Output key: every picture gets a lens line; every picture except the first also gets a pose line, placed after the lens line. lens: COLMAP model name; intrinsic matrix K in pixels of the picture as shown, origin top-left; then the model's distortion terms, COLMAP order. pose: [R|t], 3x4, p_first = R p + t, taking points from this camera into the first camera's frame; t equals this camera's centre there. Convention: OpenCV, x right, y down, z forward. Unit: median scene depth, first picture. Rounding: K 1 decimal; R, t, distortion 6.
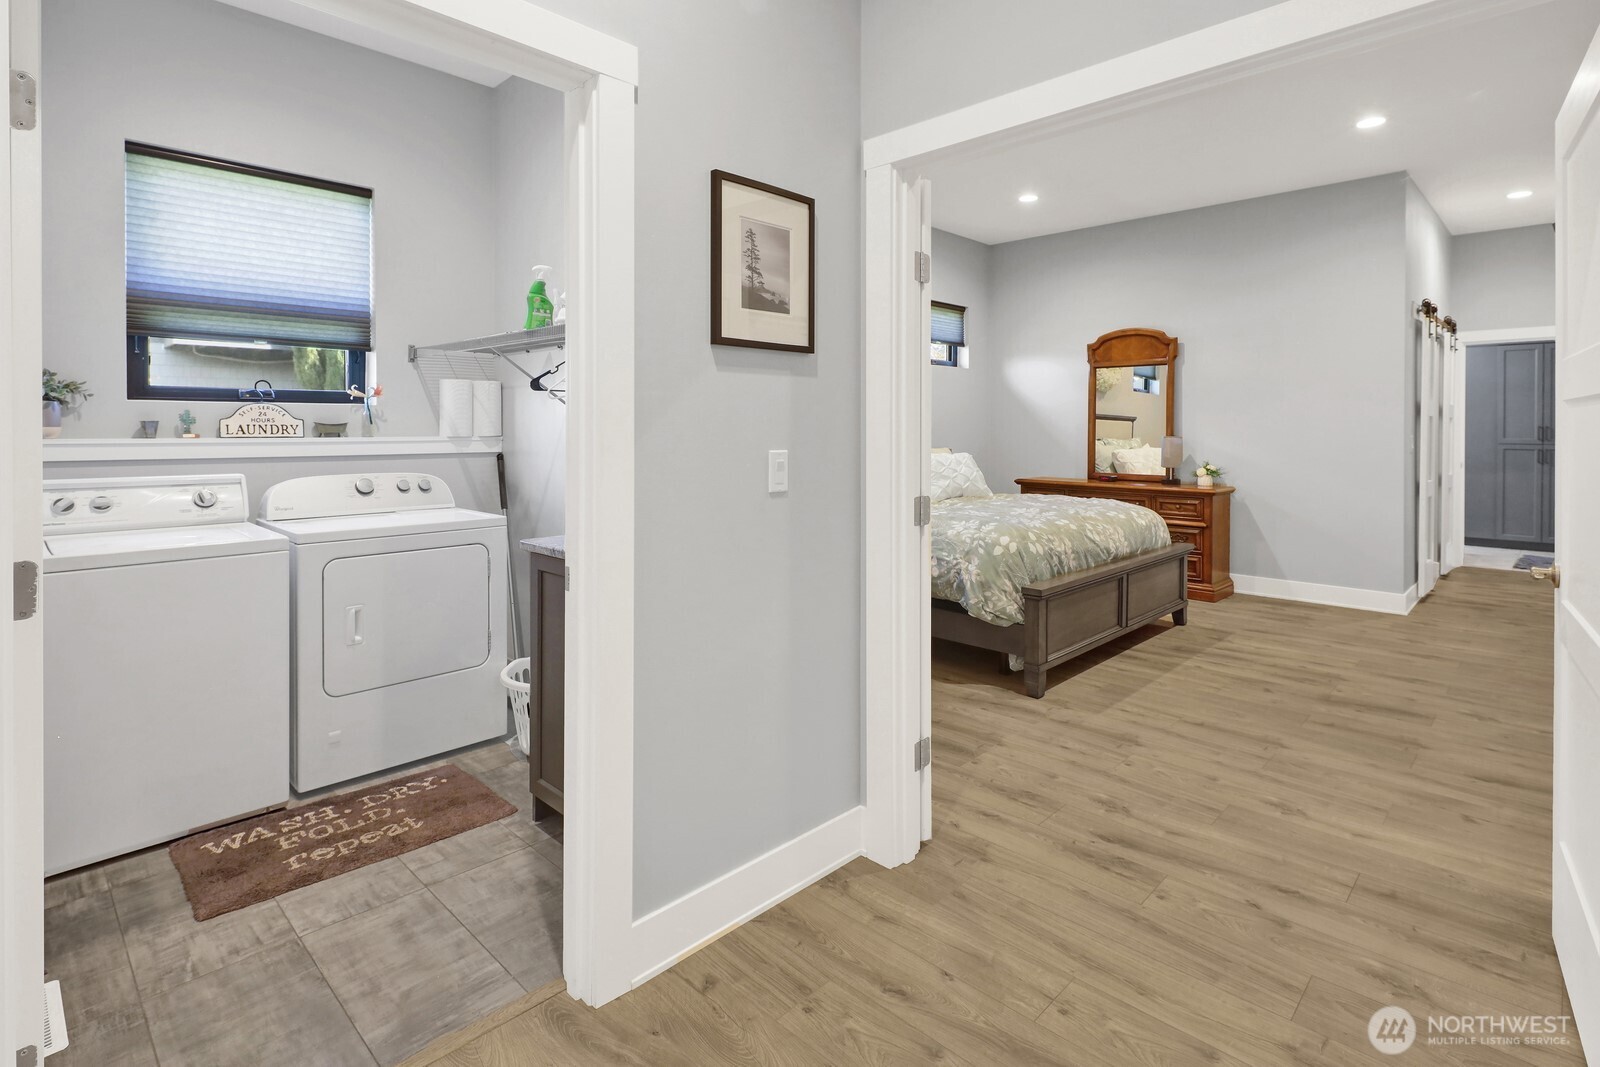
lens RADIAL K [[794.2, 0, 803.0], [0, 794.2, 436.1], [0, 0, 1]] dist [0.011130, -0.005792]
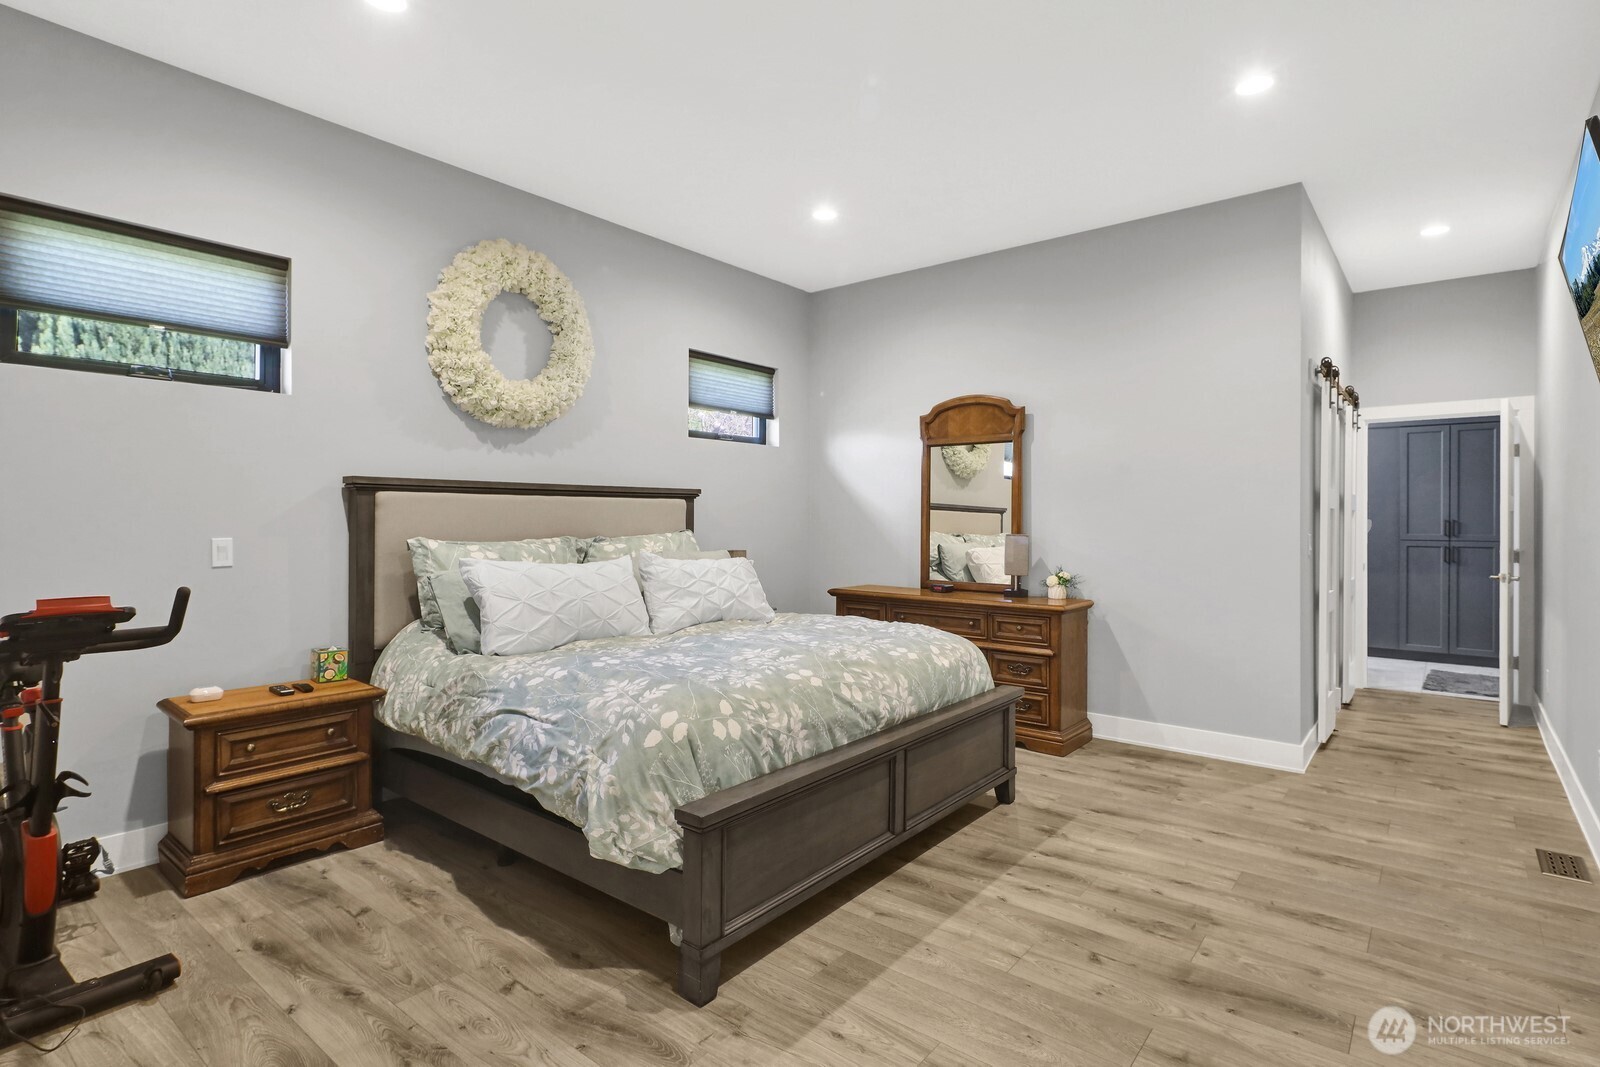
lens RADIAL K [[794.2, 0, 801.9], [0, 794.2, 521.0], [0, 0, 1]] dist [0.011130, -0.005792]
pose [[0.996066, -0.000073, 0.088620, 0.204732], [0.000618, 0.999981, -0.006119, -0.008673], [-0.088618, 0.006150, 0.996047, 0.273990]]
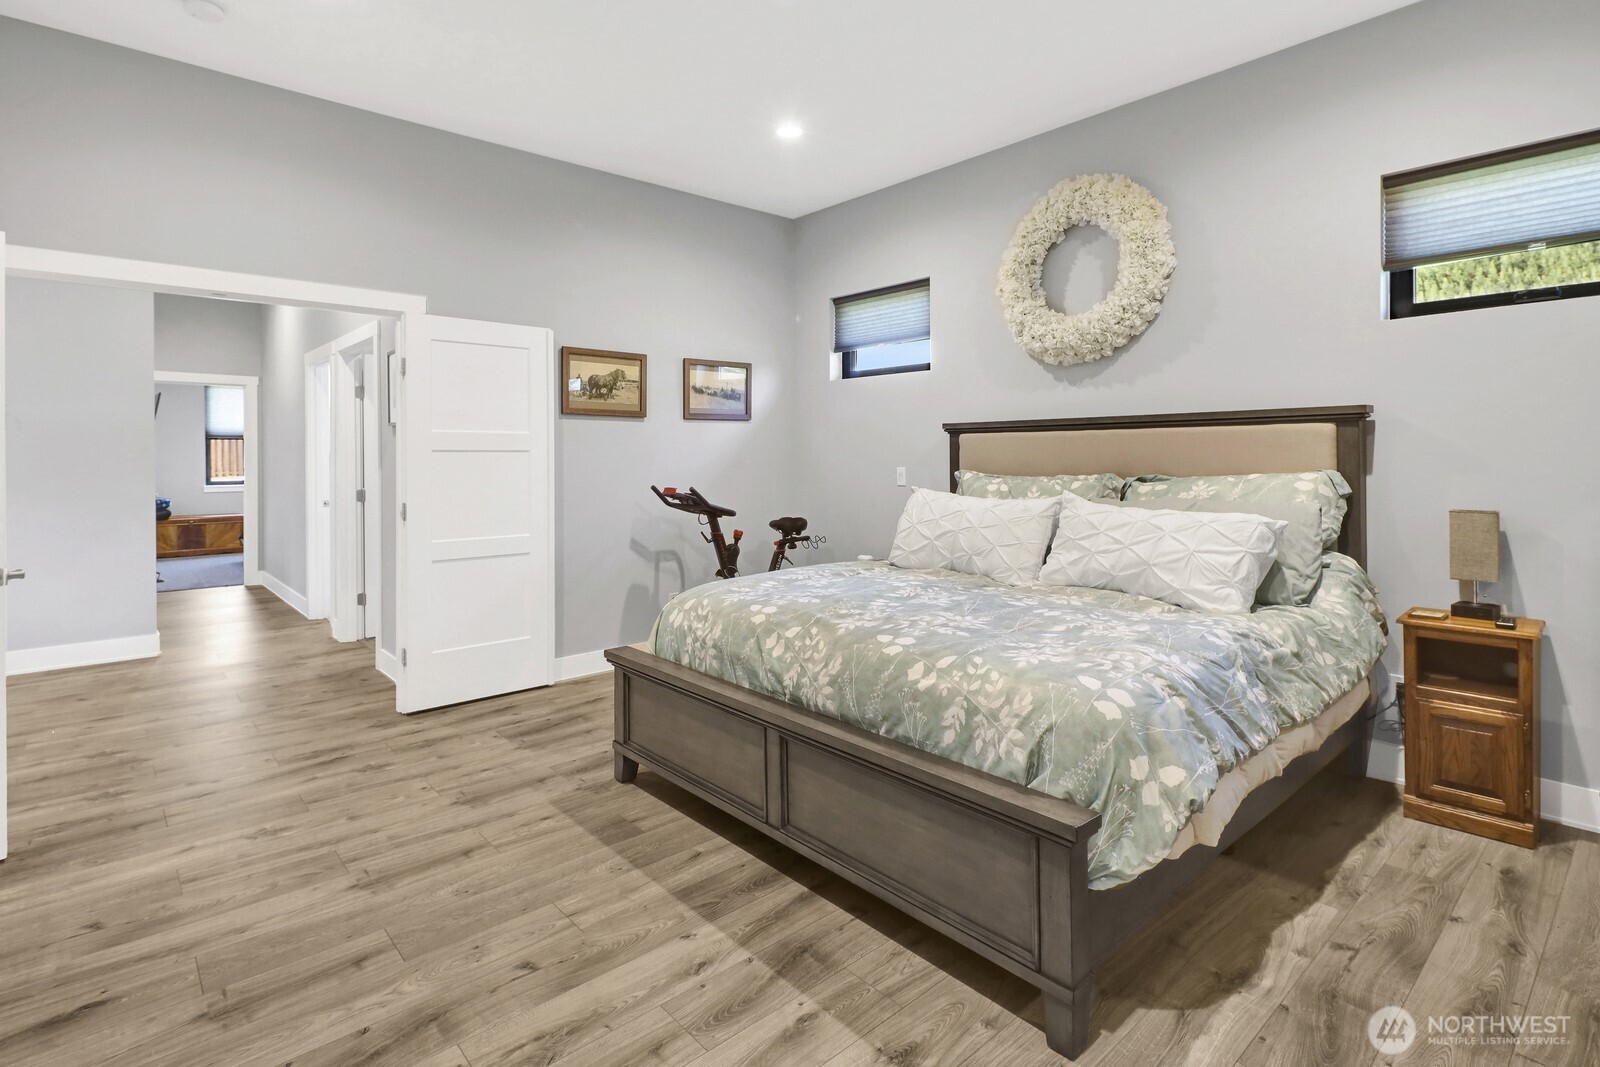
lens RADIAL K [[794.2, 0, 814.4], [0, 794.2, 457.5], [0, 0, 1]] dist [0.011130, -0.005792]
pose [[-0.065522, 0.003970, -0.997843, 0.734431], [-0.005219, 0.999977, 0.004321, -0.014189], [0.997837, 0.005491, -0.065500, 0.818708]]
